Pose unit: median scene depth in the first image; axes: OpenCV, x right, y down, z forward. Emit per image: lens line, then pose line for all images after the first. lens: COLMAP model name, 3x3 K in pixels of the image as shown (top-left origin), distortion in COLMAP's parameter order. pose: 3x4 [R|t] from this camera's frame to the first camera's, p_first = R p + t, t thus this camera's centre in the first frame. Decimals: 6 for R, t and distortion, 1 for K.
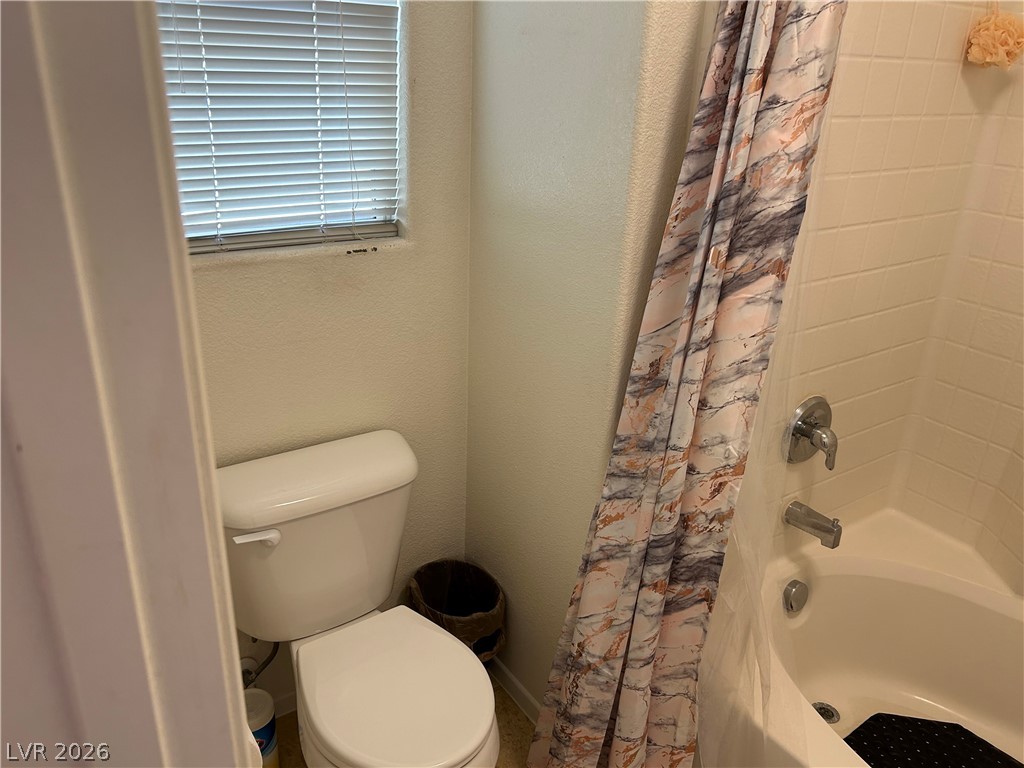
lens RADIAL K [[774.7, 0, 506.3], [0, 774.7, 388.5], [0, 0, 1]] dist [0.035757, -0.039932]
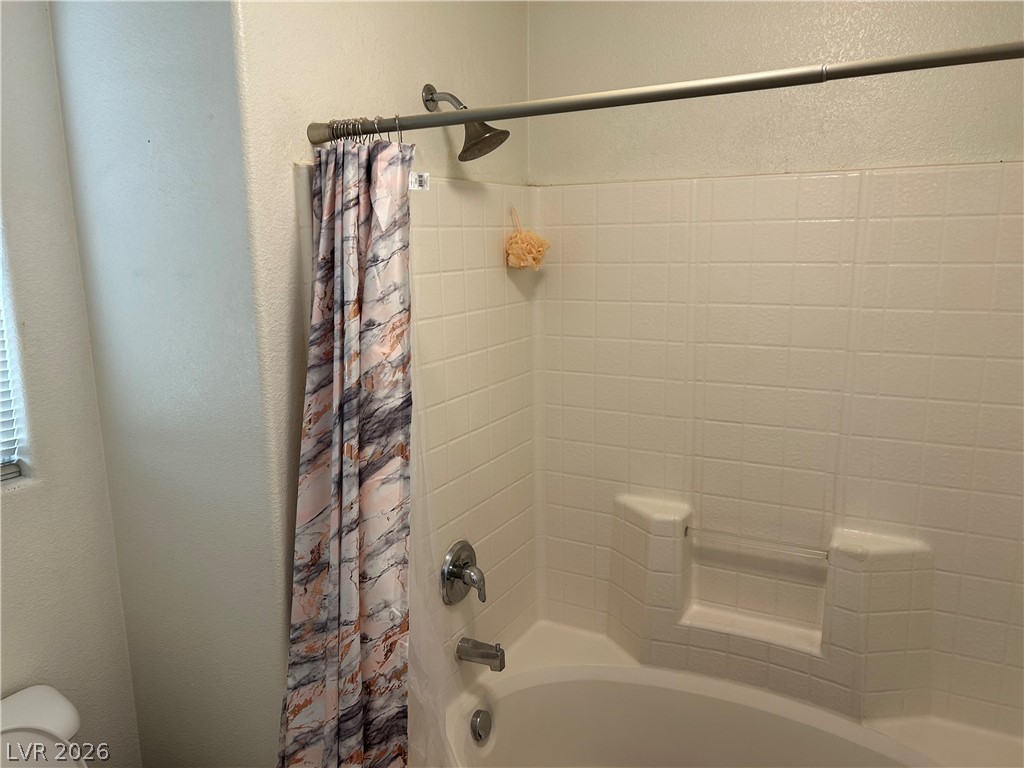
lens RADIAL K [[774.7, 0, 516.2], [0, 774.7, 388.5], [0, 0, 1]] dist [0.035757, -0.039932]
pose [[0.884177, -0.135470, 0.447078, -0.020640], [0.223281, 0.963187, -0.149721, -0.025444], [-0.410337, 0.232204, 0.881876, -0.160283]]
